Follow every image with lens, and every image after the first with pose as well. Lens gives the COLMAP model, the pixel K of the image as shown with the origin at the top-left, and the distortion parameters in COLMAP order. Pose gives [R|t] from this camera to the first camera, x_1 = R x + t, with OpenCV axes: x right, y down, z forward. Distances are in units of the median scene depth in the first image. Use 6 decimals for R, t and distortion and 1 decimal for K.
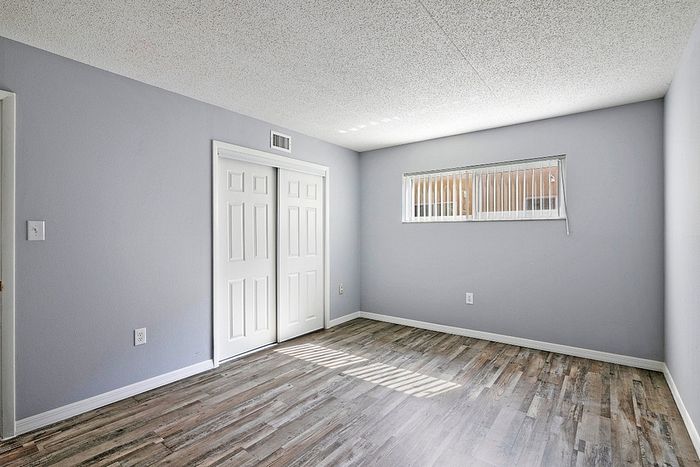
lens RADIAL K [[346.0, 0, 350.0], [0, 346.0, 233.5], [0, 0, 1]] dist [-0.000184, -0.000295]
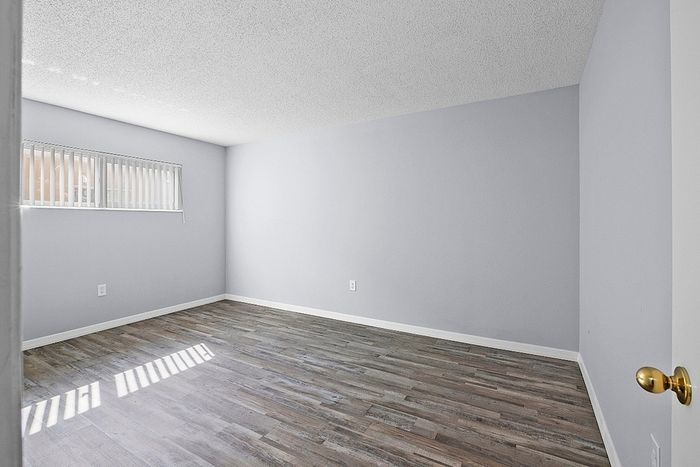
lens RADIAL K [[335.4, 0, 352.1], [0, 335.4, 229.9], [0, 0, 1]] dist [-0.000887, -0.000658]
pose [[-0.181819, -0.018917, 0.983150, -0.840861], [-0.000849, 0.999818, 0.019081, 0.003236], [-0.983332, 0.002635, -0.181802, 0.596179]]
